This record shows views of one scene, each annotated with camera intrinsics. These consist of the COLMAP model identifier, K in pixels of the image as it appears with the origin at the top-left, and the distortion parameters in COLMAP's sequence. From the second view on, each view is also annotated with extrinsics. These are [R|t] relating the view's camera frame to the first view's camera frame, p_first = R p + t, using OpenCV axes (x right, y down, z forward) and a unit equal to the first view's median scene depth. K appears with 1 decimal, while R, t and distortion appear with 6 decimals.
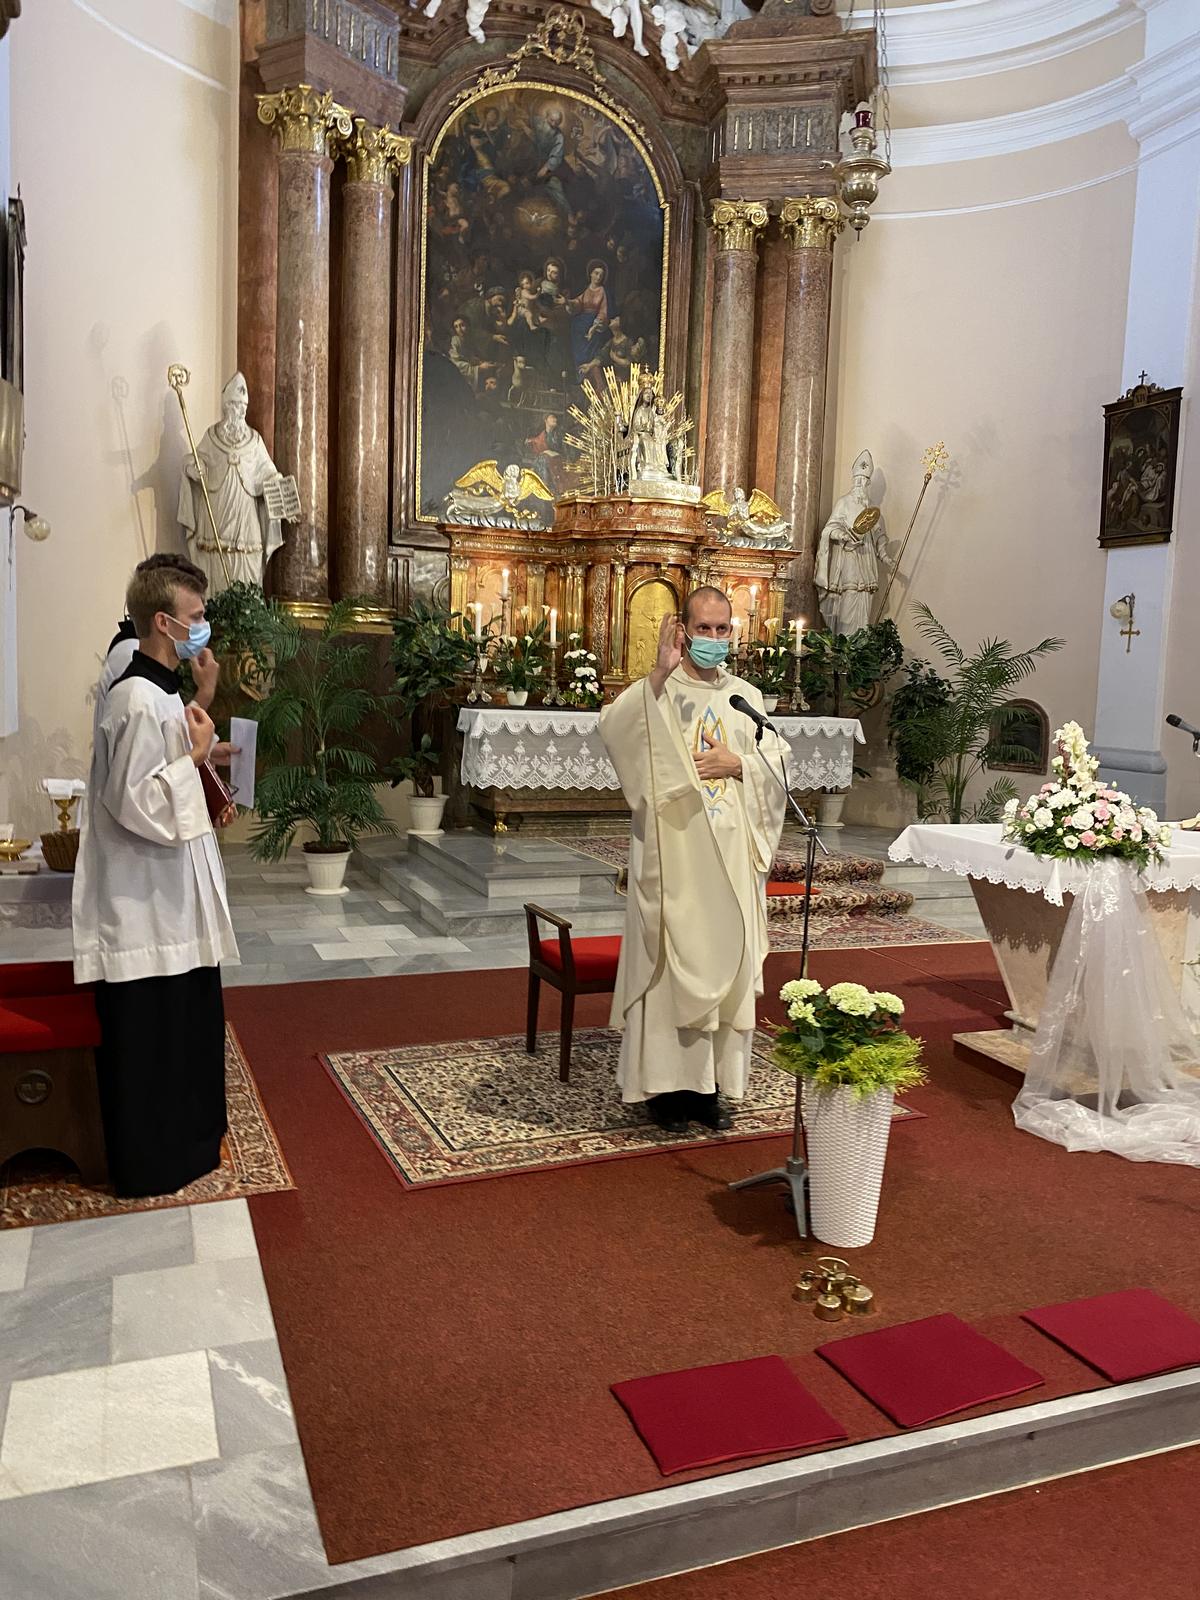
lens RADIAL K [[1227.6, 0, 596.8], [0, 1227.6, 785.7], [0, 0, 1]] dist [0.029136, -0.033405]
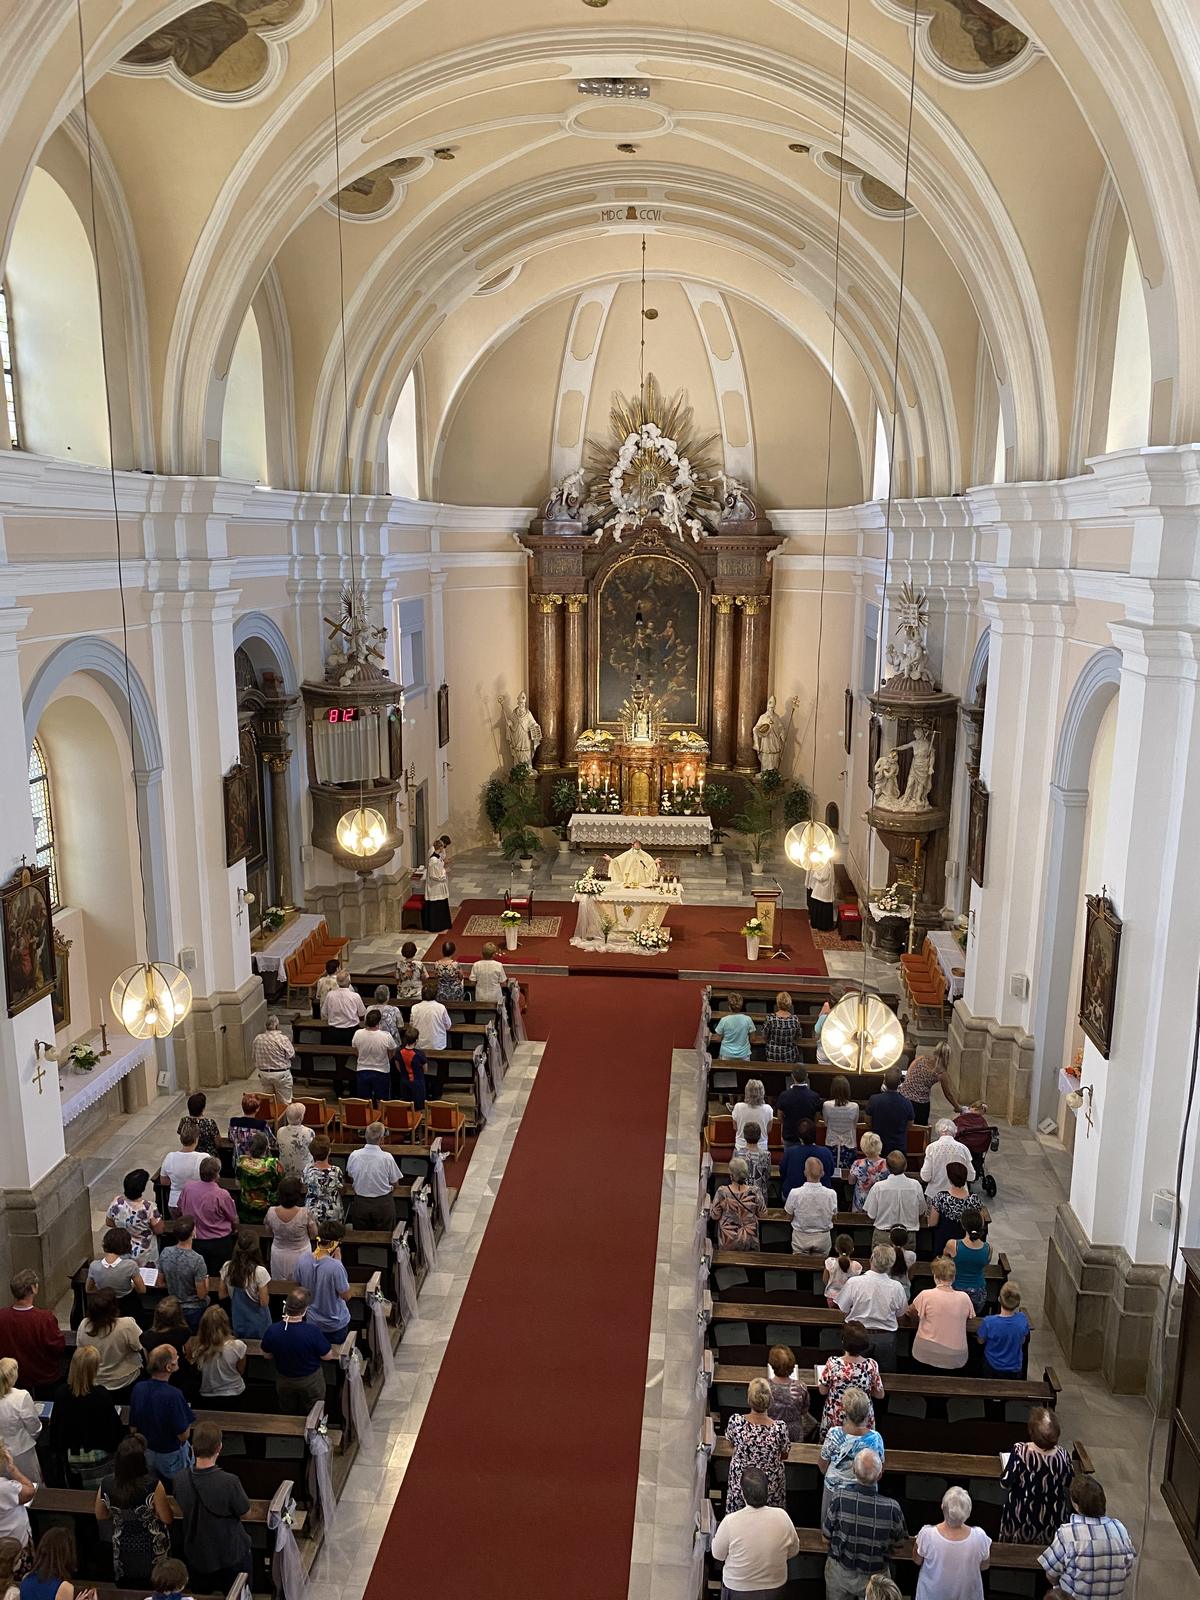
lens RADIAL K [[1227.6, 0, 600.6], [0, 1227.6, 791.6], [0, 0, 1]] dist [0.029136, -0.033405]
pose [[0.893560, 0.059131, -0.445033, 1.275605], [-0.012323, 0.994145, 0.107347, -0.433123], [0.448775, -0.090437, 0.889057, -1.662517]]
